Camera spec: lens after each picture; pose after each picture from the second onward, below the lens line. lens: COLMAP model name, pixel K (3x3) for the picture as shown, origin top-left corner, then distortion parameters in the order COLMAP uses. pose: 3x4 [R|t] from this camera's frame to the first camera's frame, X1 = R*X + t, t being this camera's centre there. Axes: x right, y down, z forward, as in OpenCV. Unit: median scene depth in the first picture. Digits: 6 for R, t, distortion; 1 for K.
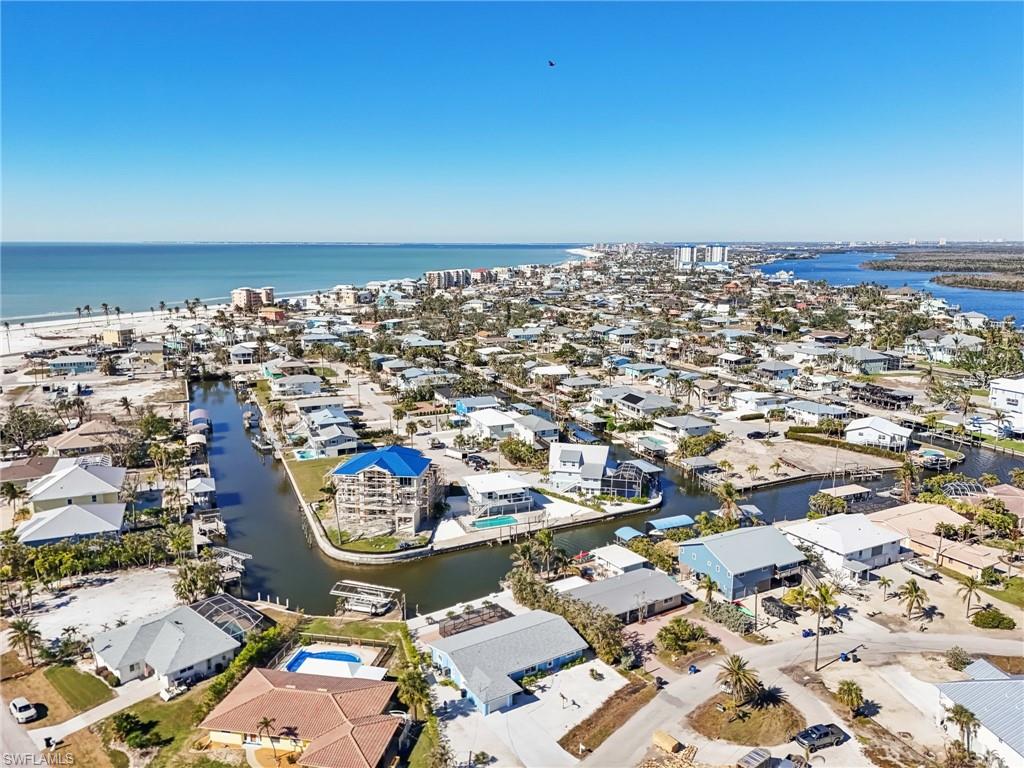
lens RADIAL K [[772.0, 0, 499.2], [0, 772.0, 383.0], [0, 0, 1]] dist [0.079735, -0.087144]
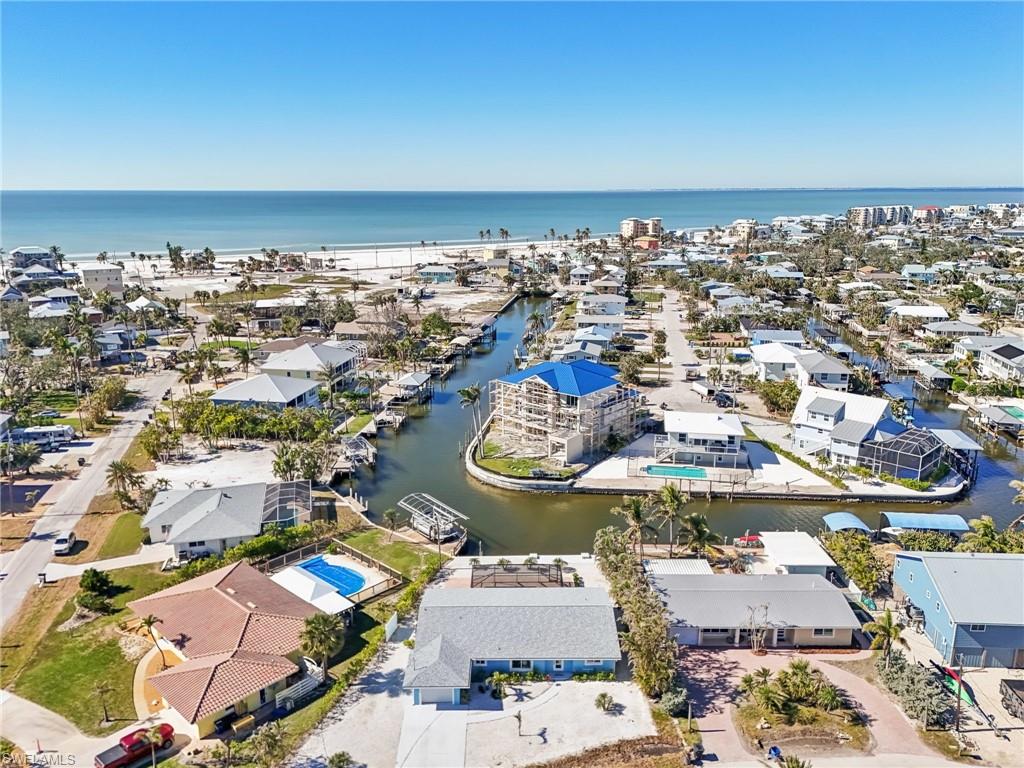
lens RADIAL K [[753.0, 0, 508.1], [0, 753.0, 386.1], [0, 0, 1]] dist [0.078806, -0.078726]
pose [[0.850717, 0.131610, -0.508881, 0.215411], [-0.094043, 0.990635, 0.098987, 0.037088], [0.517143, -0.036353, 0.855126, 0.270688]]
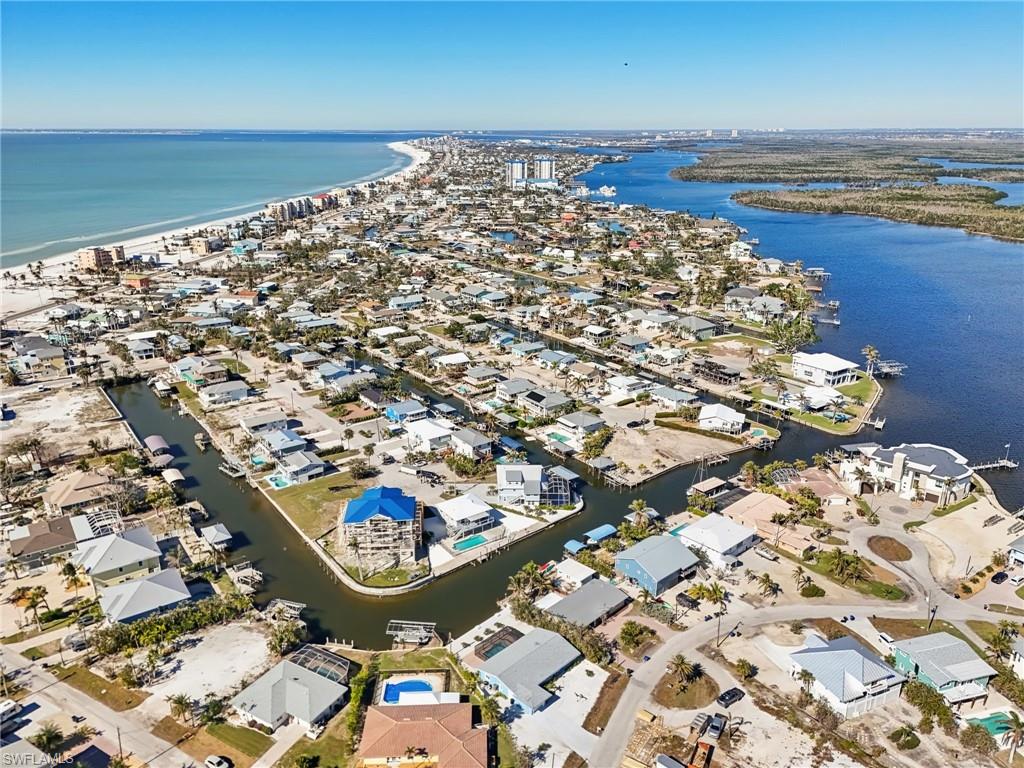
lens RADIAL K [[772.0, 0, 499.2], [0, 772.0, 383.0], [0, 0, 1]] dist [0.079735, -0.087144]
pose [[0.973334, -0.073672, 0.217242, -0.216703], [0.042320, 0.988439, 0.145592, -0.268649], [-0.225457, -0.132516, 0.965199, -0.235064]]
